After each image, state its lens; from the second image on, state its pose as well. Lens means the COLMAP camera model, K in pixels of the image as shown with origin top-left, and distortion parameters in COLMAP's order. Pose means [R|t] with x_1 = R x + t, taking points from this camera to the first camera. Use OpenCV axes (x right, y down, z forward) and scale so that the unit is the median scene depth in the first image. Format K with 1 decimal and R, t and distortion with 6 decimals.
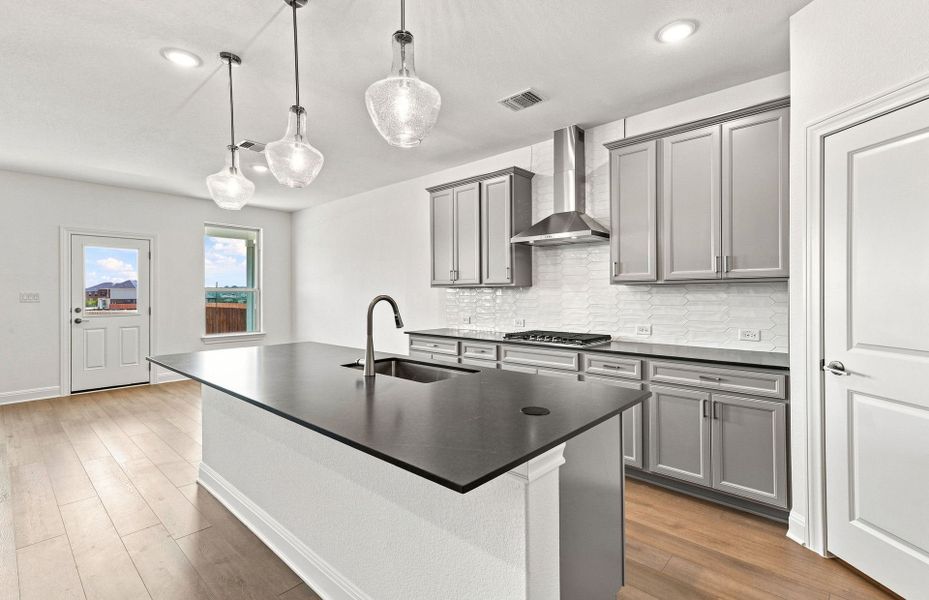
lens RADIAL K [[430.1, 0, 453.1], [0, 430.1, 291.4], [0, 0, 1]] dist [0.010026, 0.001623]
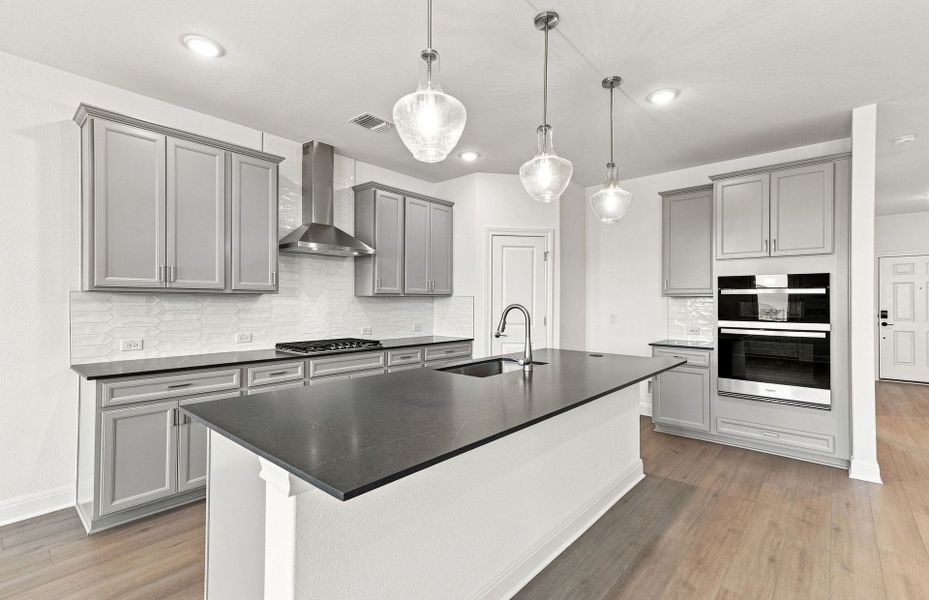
lens RADIAL K [[416.6, 0, 460.2], [0, 416.6, 305.7], [0, 0, 1]] dist [-0.001992, 0.001220]
pose [[-0.023504, -0.005541, 0.999708, -0.813981], [-0.005619, 0.999970, 0.005410, 0.004802], [-0.999708, -0.005491, -0.023534, 0.735229]]
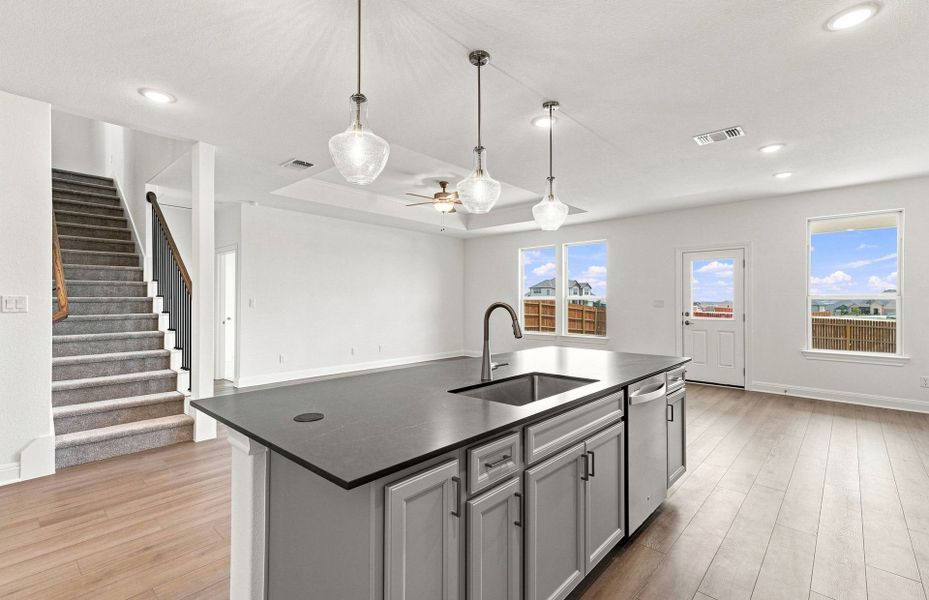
lens RADIAL K [[416.6, 0, 461.5], [0, 416.6, 287.5], [0, 0, 1]] dist [-0.001992, 0.001220]
pose [[0.013744, -0.028038, -0.999512, 0.479675], [0.001814, 0.999606, -0.028016, 0.001094], [0.999904, -0.001428, 0.013790, 0.561961]]
